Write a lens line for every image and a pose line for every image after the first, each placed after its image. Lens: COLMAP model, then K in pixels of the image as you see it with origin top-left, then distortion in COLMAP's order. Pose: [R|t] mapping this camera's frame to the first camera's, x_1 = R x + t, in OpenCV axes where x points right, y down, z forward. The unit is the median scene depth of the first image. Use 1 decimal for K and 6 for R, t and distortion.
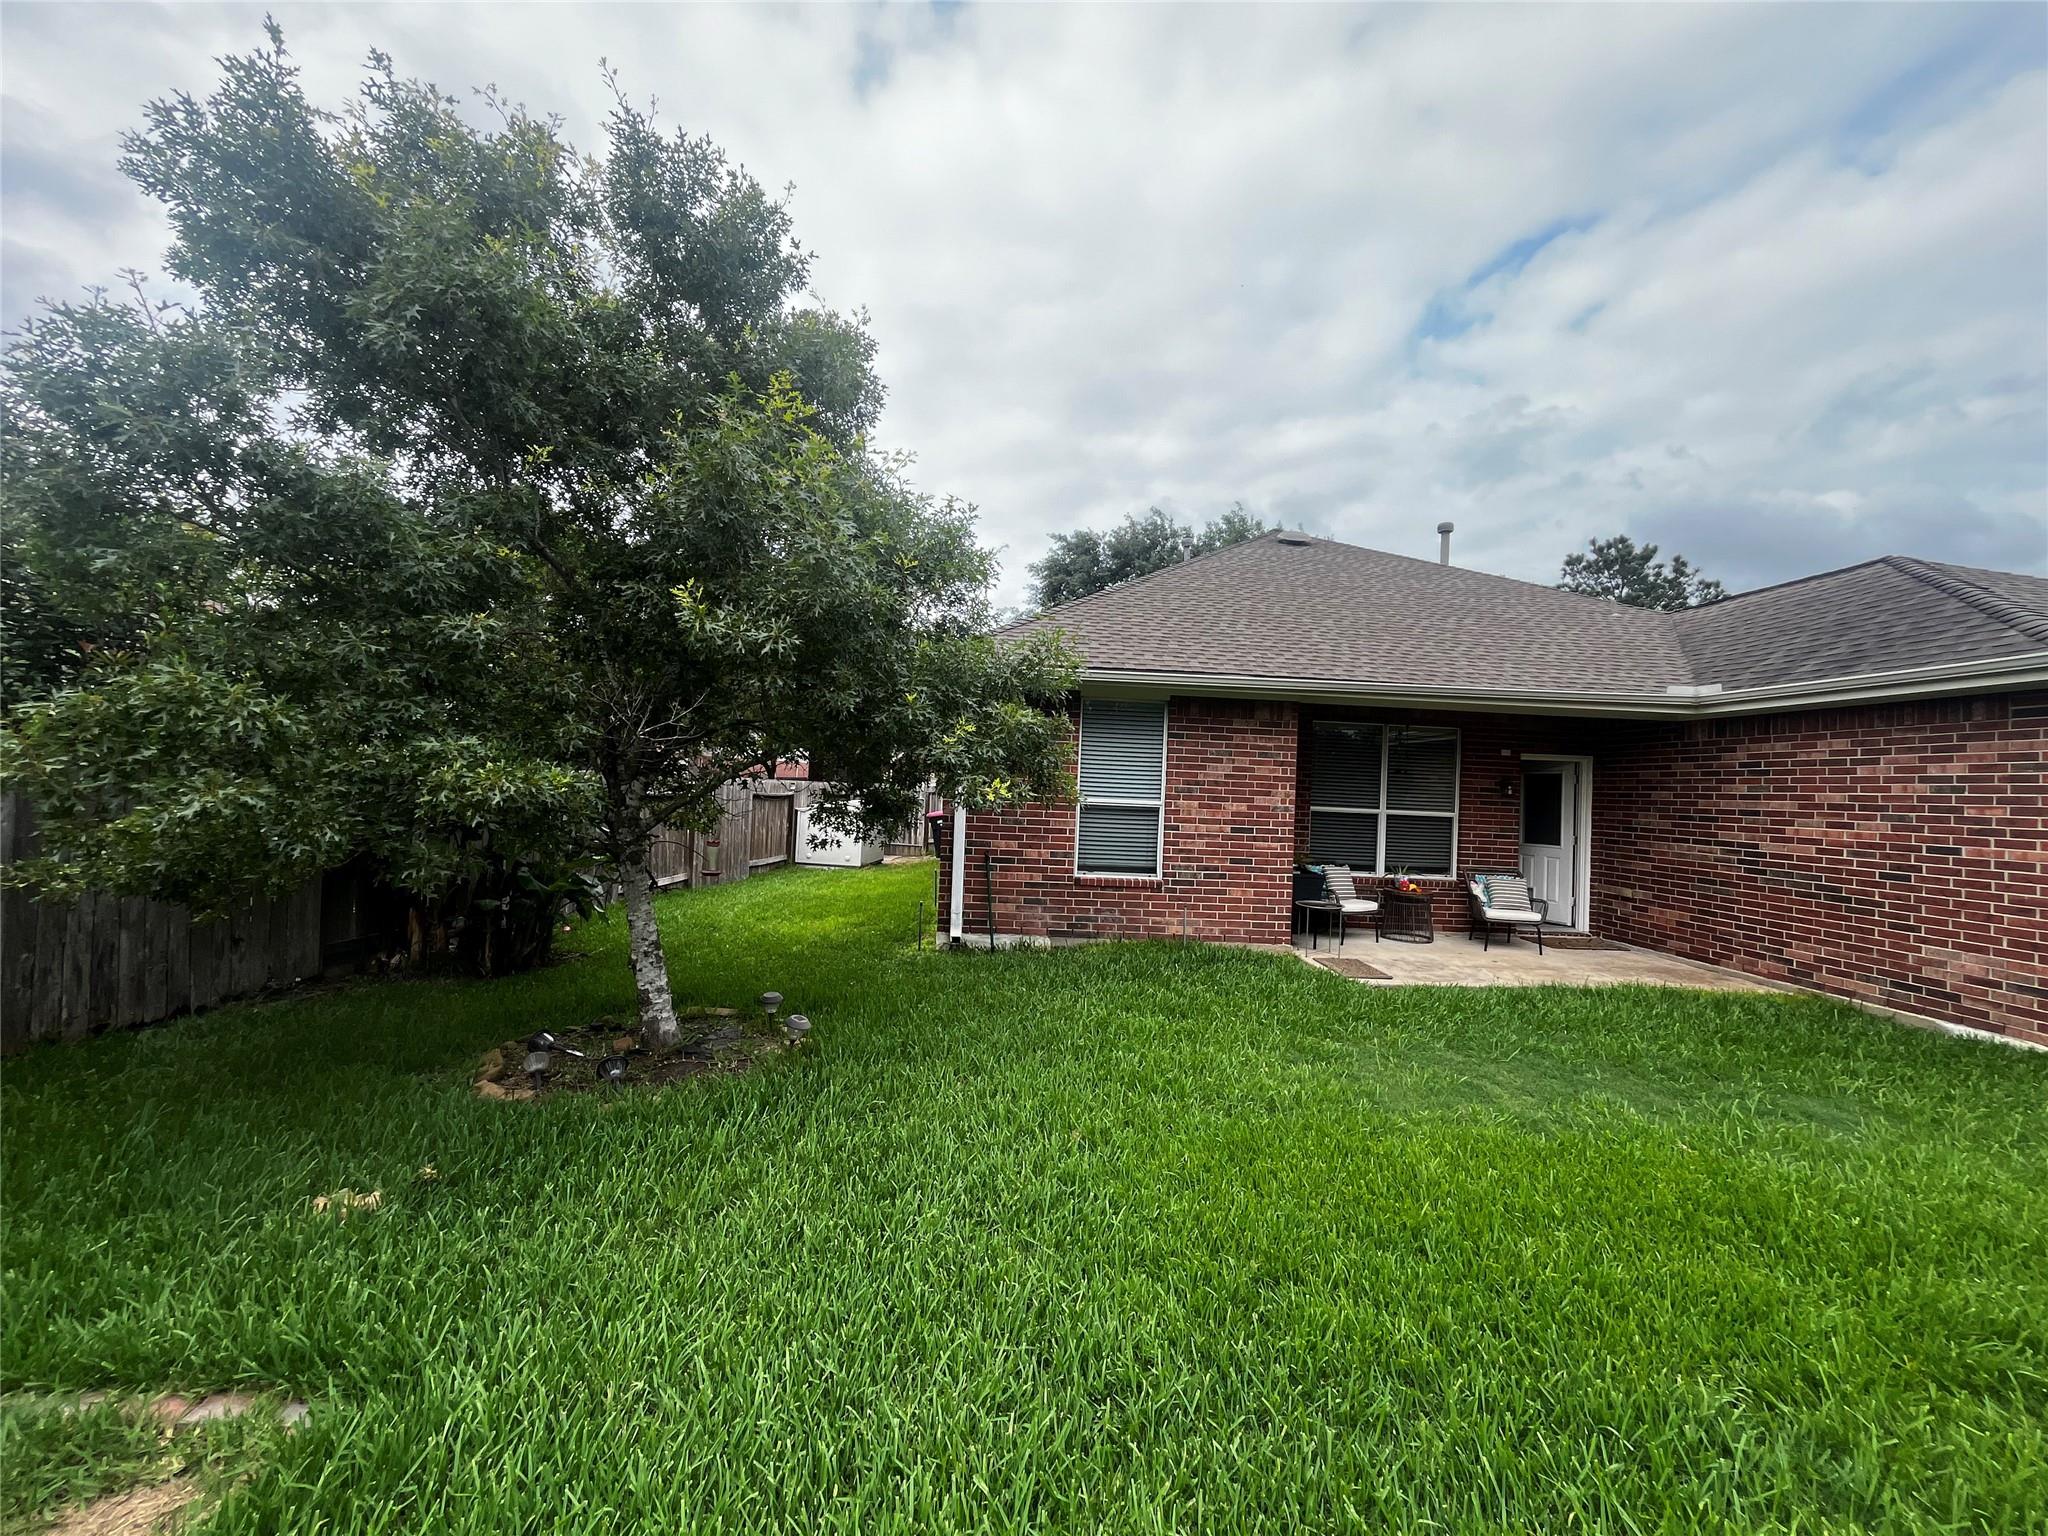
lens RADIAL K [[828.3, 0, 1022.3], [0, 828.3, 764.7], [0, 0, 1]] dist [-0.000621, -0.000155]
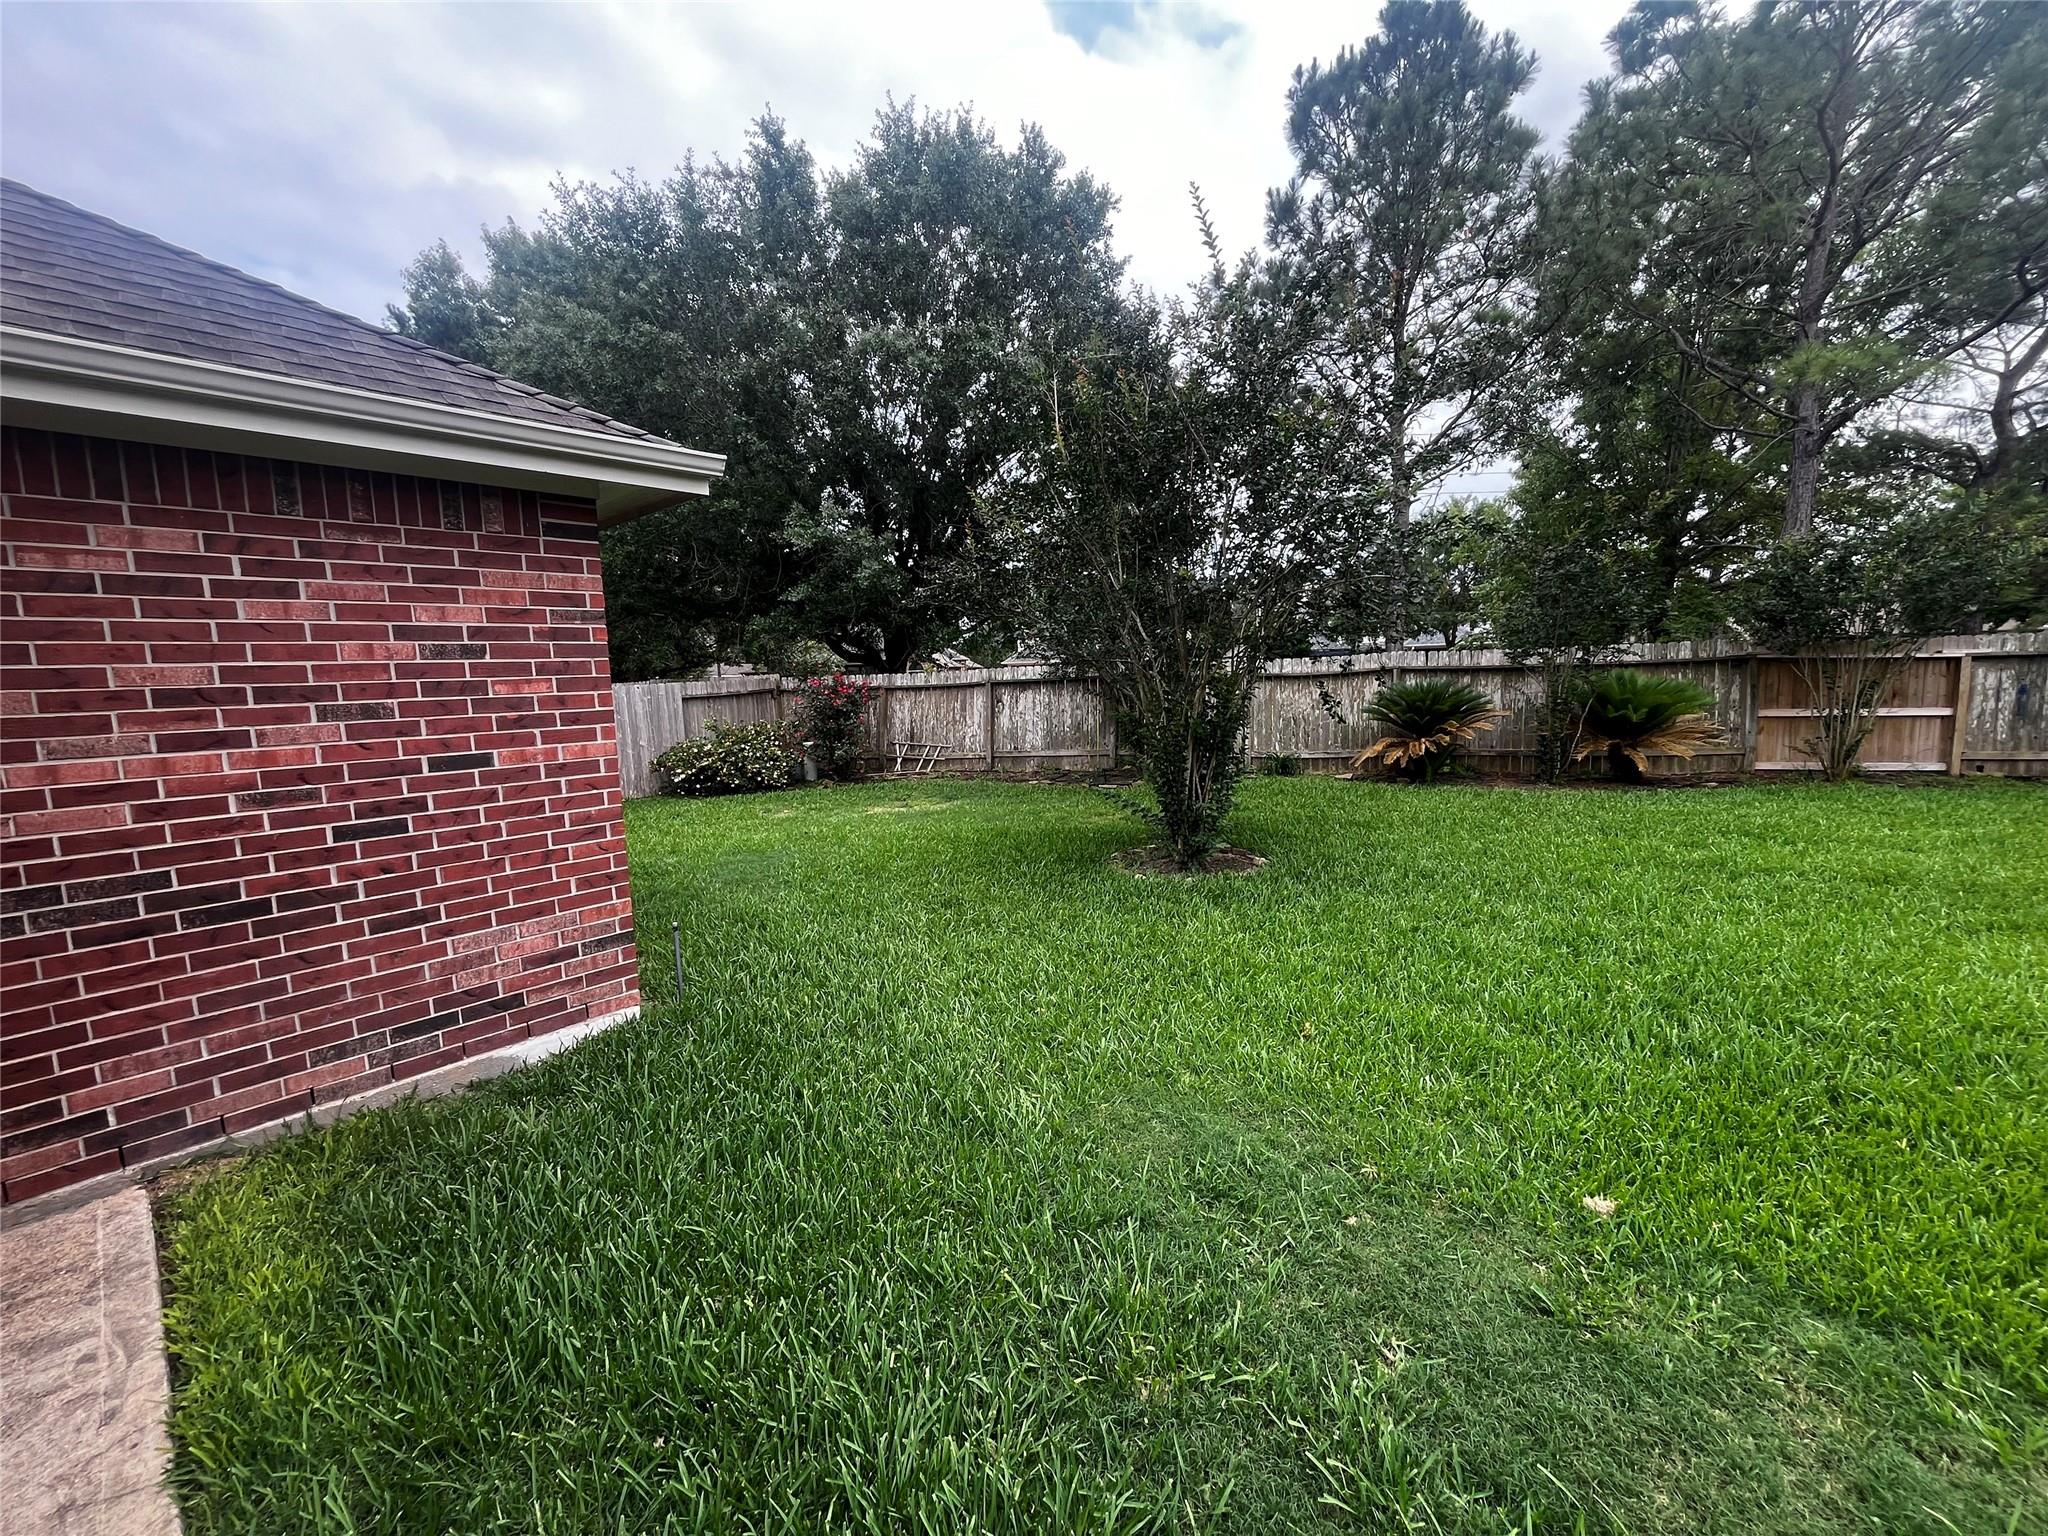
lens RADIAL K [[828.3, 0, 1022.3], [0, 828.3, 764.7], [0, 0, 1]] dist [-0.000621, -0.000155]
pose [[-0.710381, -0.101013, 0.696531, 0.445582], [-0.017780, 0.991907, 0.125715, 0.028024], [-0.703593, 0.076921, -0.706428, 1.104764]]
